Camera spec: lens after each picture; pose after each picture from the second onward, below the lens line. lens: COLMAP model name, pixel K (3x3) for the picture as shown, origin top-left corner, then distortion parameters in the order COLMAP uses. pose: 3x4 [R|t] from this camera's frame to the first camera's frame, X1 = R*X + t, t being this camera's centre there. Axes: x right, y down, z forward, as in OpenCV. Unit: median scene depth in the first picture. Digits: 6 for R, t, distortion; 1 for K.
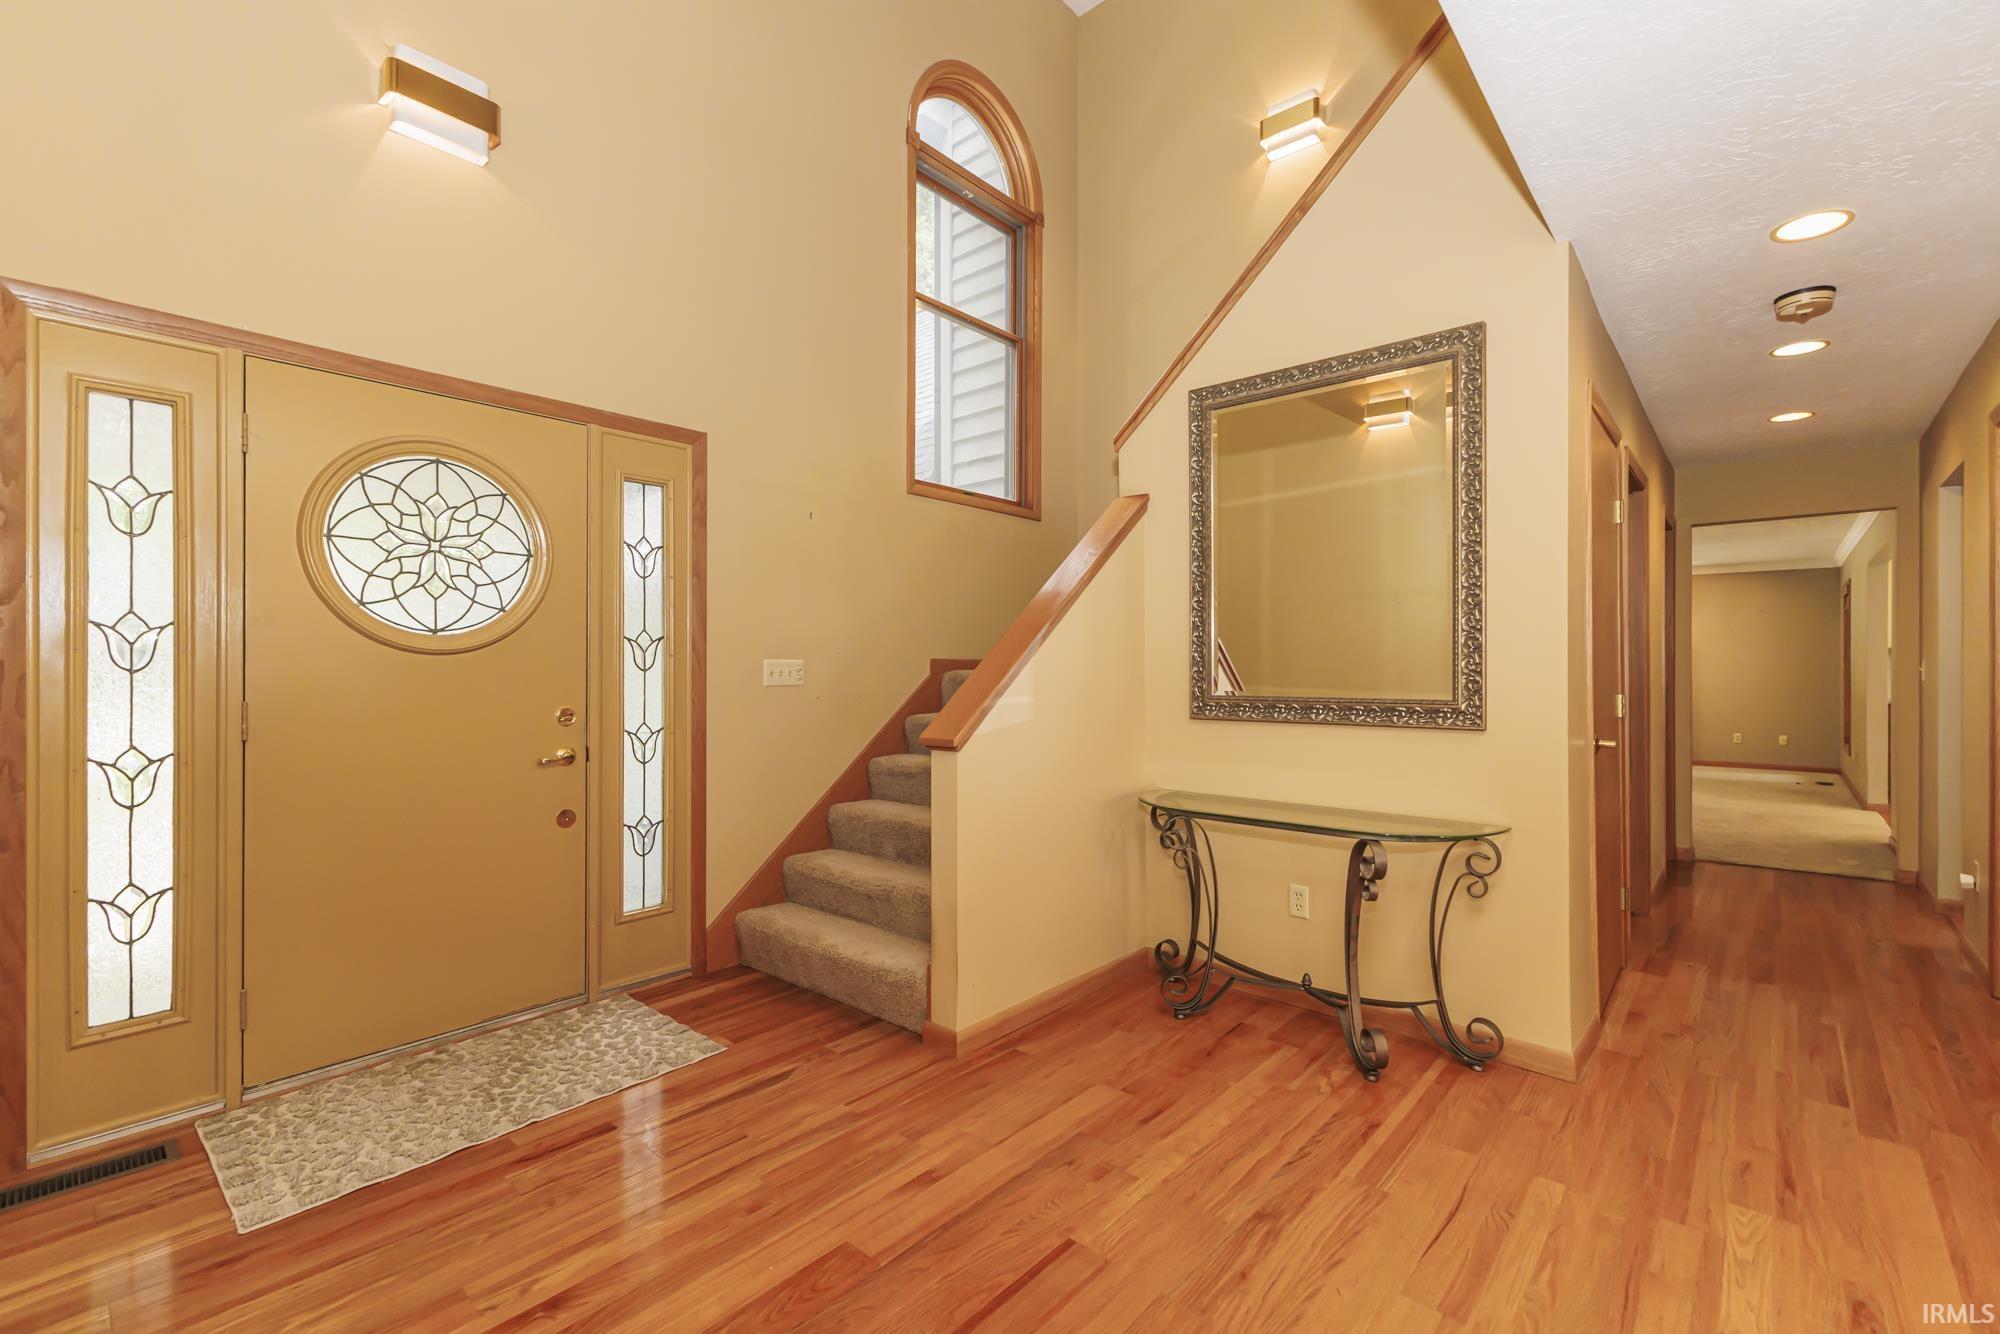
lens RADIAL K [[873.6, 0, 992.4], [0, 873.6, 666.5], [0, 0, 1]] dist [-0.001224, -0.000032]
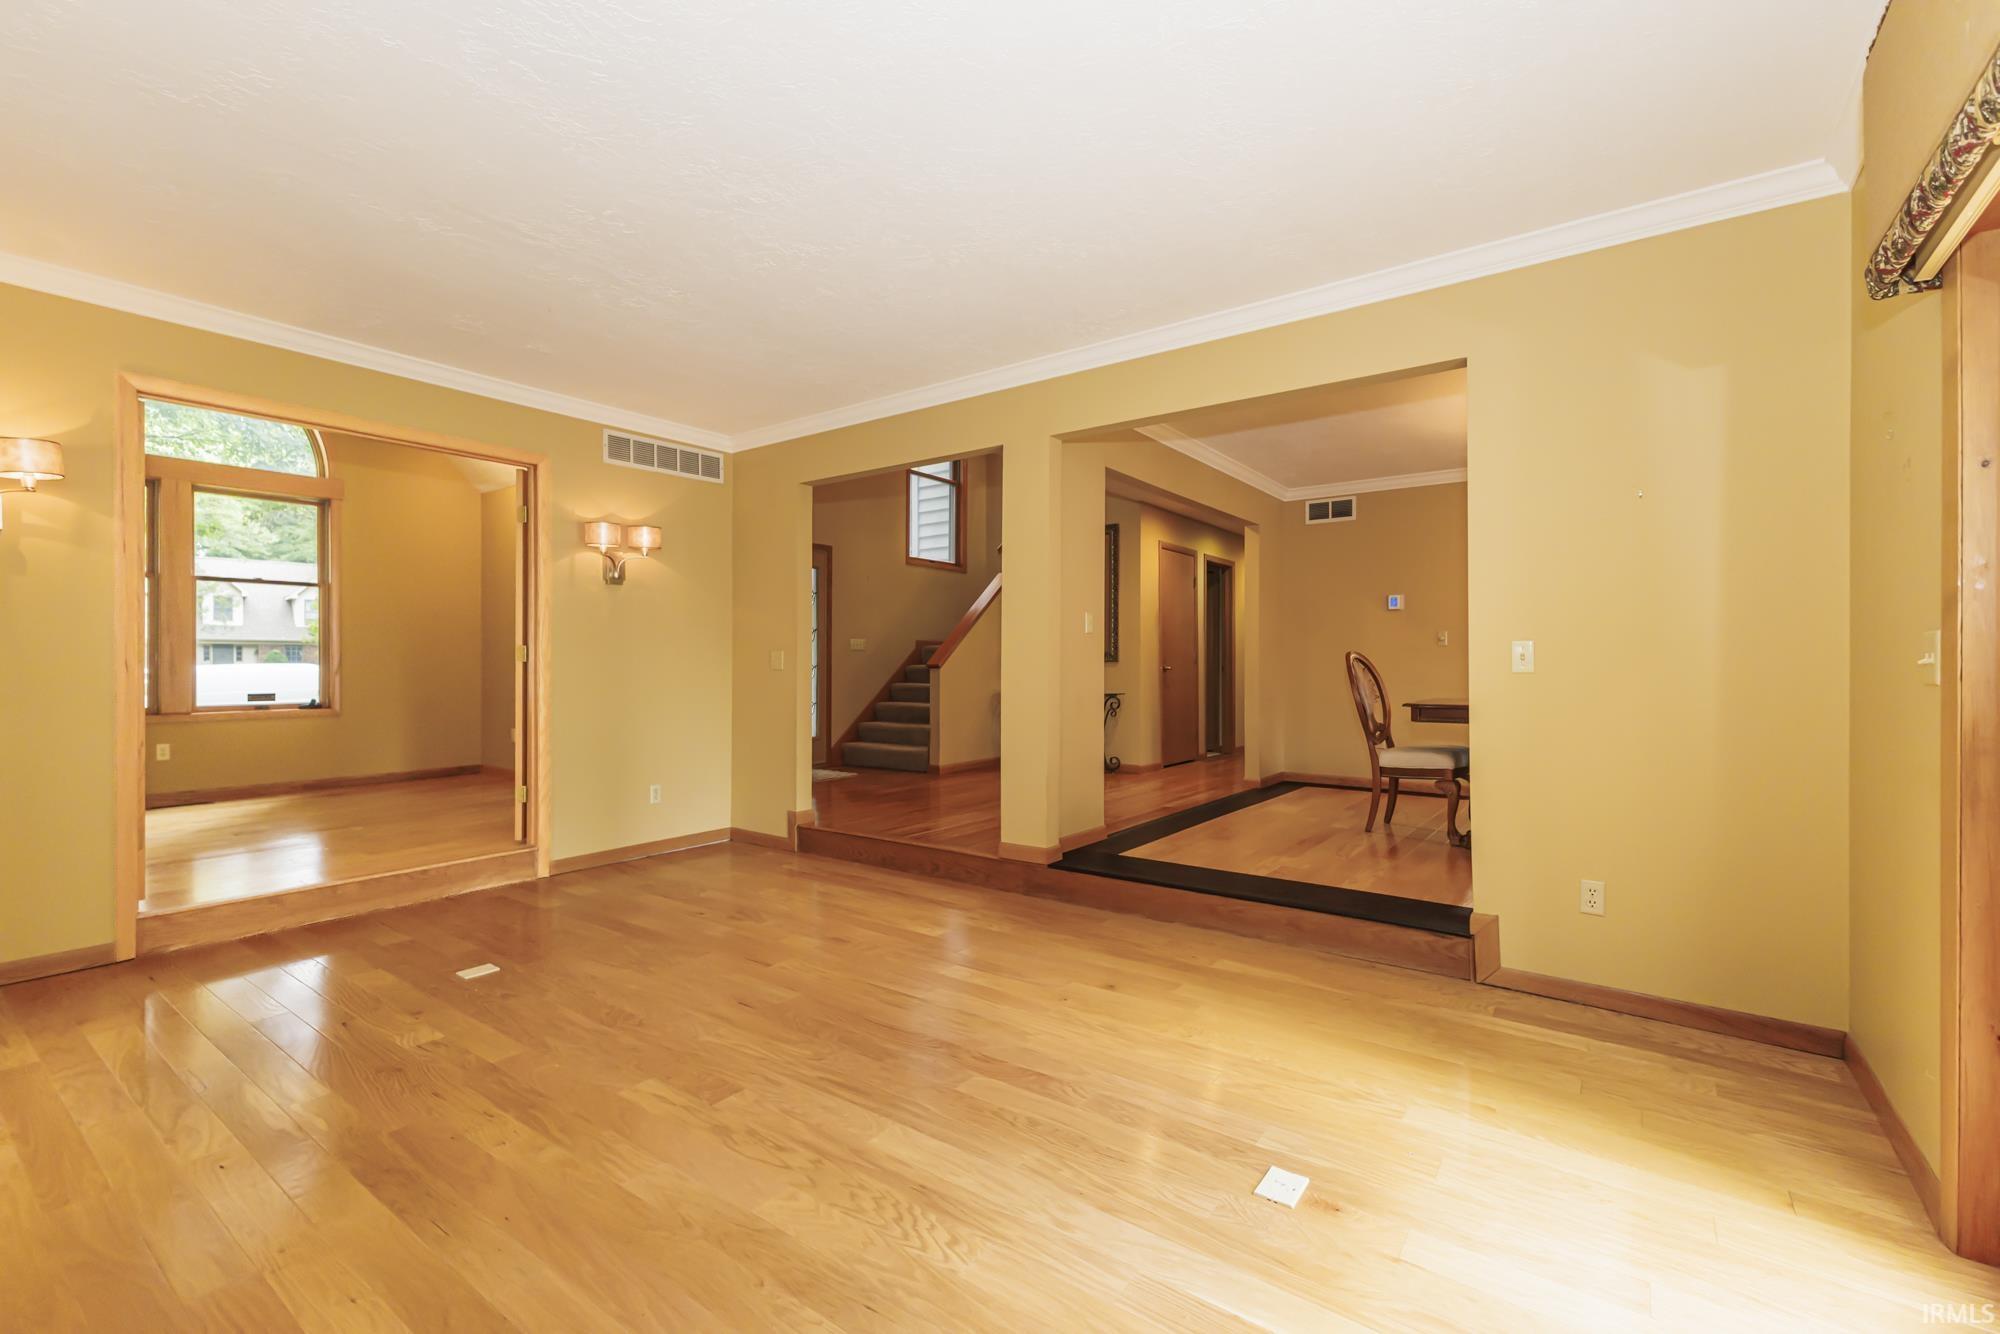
lens RADIAL K [[873.6, 0, 1001.5], [0, 873.6, 665.1], [0, 0, 1]] dist [-0.001224, -0.000032]
pose [[0.995219, -0.000796, 0.097670, -0.076279], [0.000101, 0.999975, 0.007122, 0.039155], [-0.097673, -0.007078, 0.995193, -1.228274]]
